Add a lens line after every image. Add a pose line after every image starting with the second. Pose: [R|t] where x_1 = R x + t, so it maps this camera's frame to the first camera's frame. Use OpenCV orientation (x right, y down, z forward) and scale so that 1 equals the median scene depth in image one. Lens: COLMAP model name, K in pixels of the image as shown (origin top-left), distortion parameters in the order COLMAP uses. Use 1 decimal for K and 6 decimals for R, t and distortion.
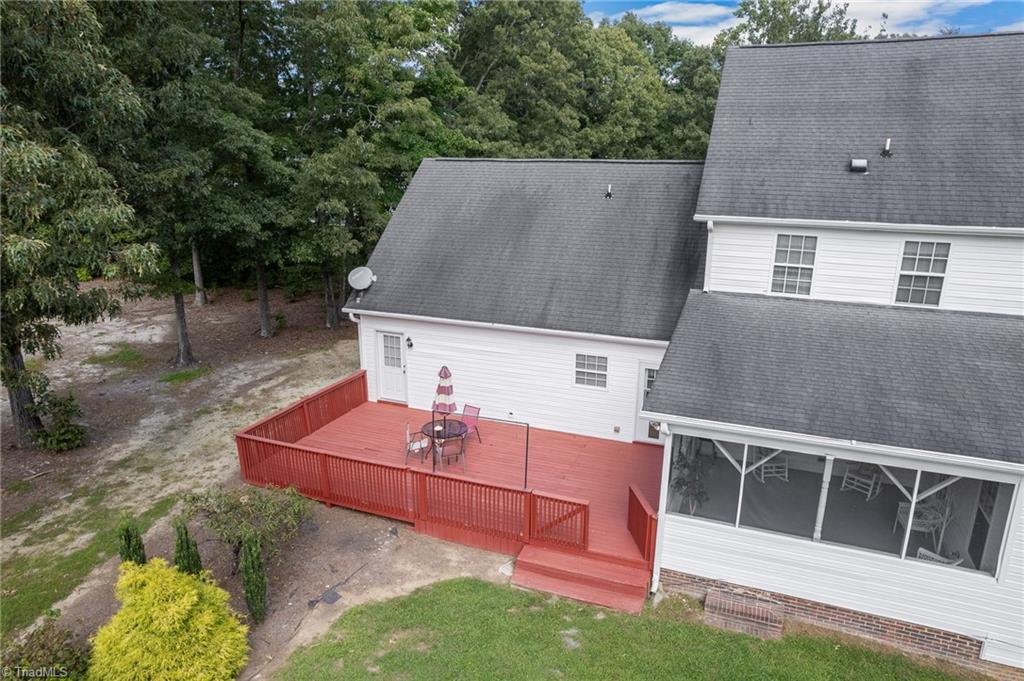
lens RADIAL K [[654.0, 0, 512.0], [0, 654.0, 340.5], [0, 0, 1]] dist [-0.070978, 0.060765]
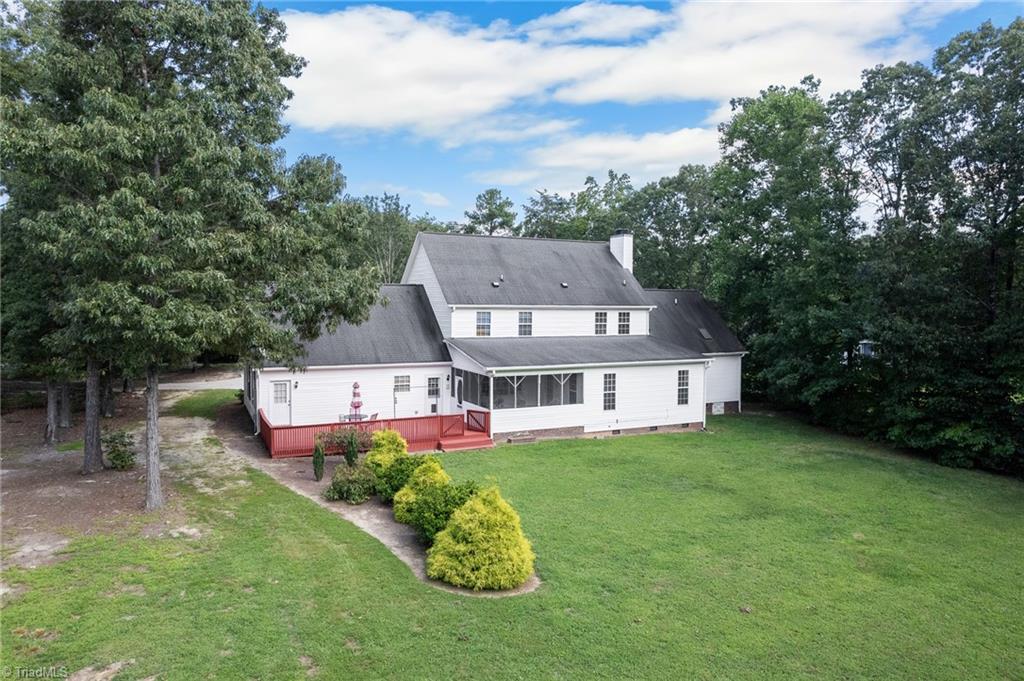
lens RADIAL K [[654.0, 0, 512.0], [0, 654.0, 340.5], [0, 0, 1]] dist [-0.070978, 0.060765]
pose [[0.675189, -0.041340, 0.736486, -1.378627], [0.195370, 0.972794, -0.124506, 0.285816], [-0.711302, 0.227952, 0.664896, -0.735450]]
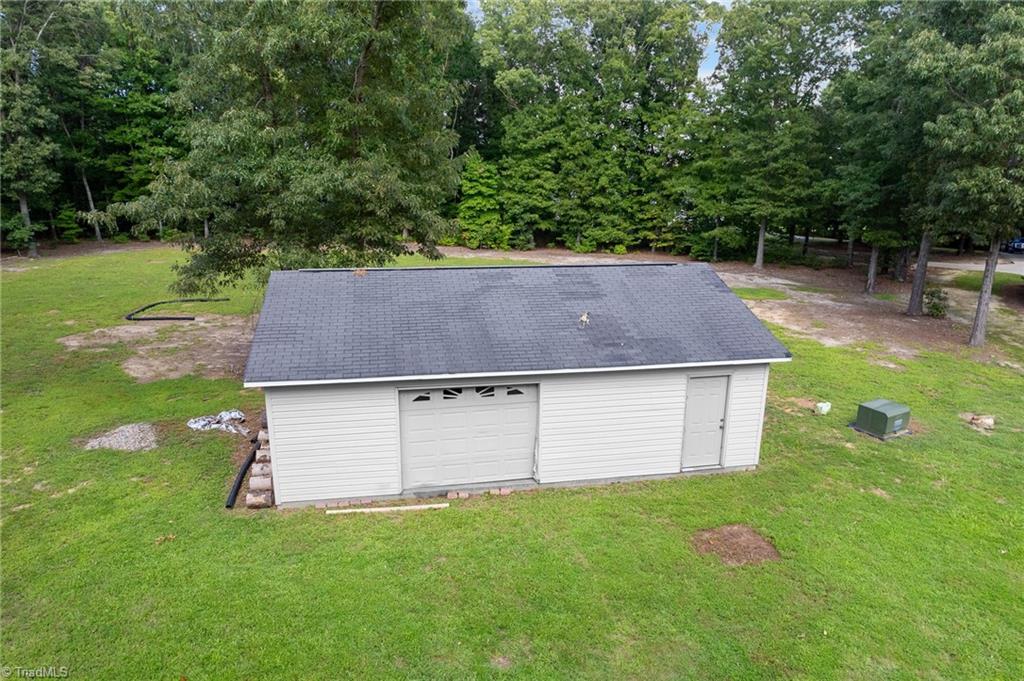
lens RADIAL K [[654.0, 0, 512.0], [0, 654.0, 340.5], [0, 0, 1]] dist [-0.070978, 0.060765]
pose [[0.983301, 0.045311, -0.176255, -1.875017], [-0.051567, 0.998186, -0.031077, 0.426981], [0.174527, 0.039647, 0.983854, -1.192631]]
